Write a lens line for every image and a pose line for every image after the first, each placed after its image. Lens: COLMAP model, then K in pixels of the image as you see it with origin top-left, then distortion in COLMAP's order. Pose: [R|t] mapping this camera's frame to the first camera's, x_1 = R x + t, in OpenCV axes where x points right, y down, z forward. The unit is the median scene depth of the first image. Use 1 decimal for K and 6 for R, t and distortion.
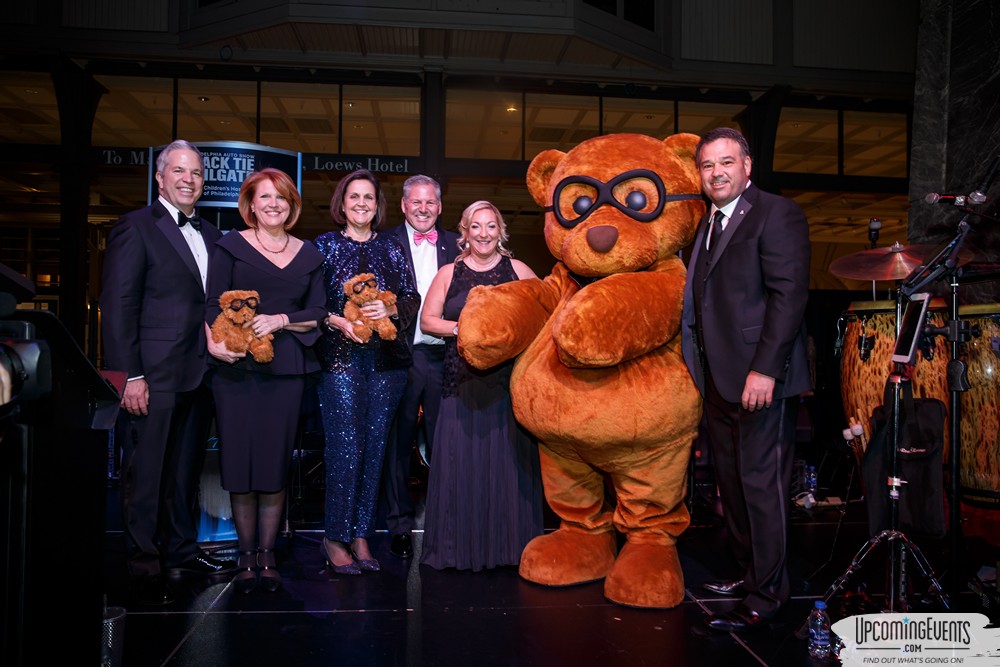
lens RADIAL K [[758.1, 0, 498.6], [0, 758.1, 335.2], [0, 0, 1]] dist [-0.085147, 0.098713]
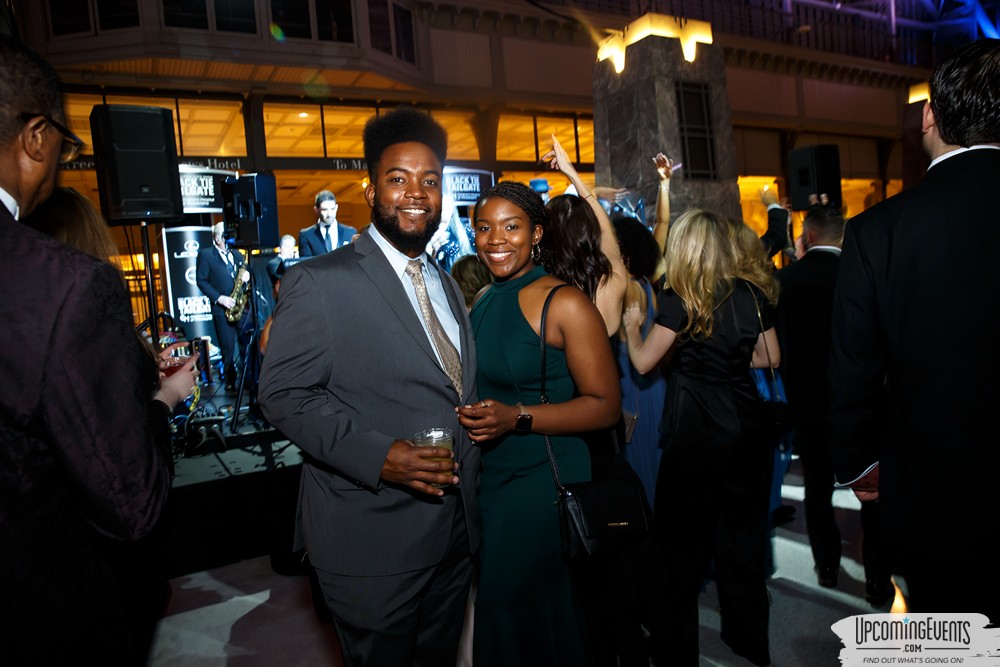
lens RADIAL K [[721.9, 0, 500.7], [0, 721.9, 334.9], [0, 0, 1]] dist [-0.025888, -0.000279]
pose [[0.914669, -0.118170, 0.386545, -0.225691], [0.093353, 0.992215, 0.082430, 0.007365], [-0.393276, -0.039312, 0.918580, -0.330380]]
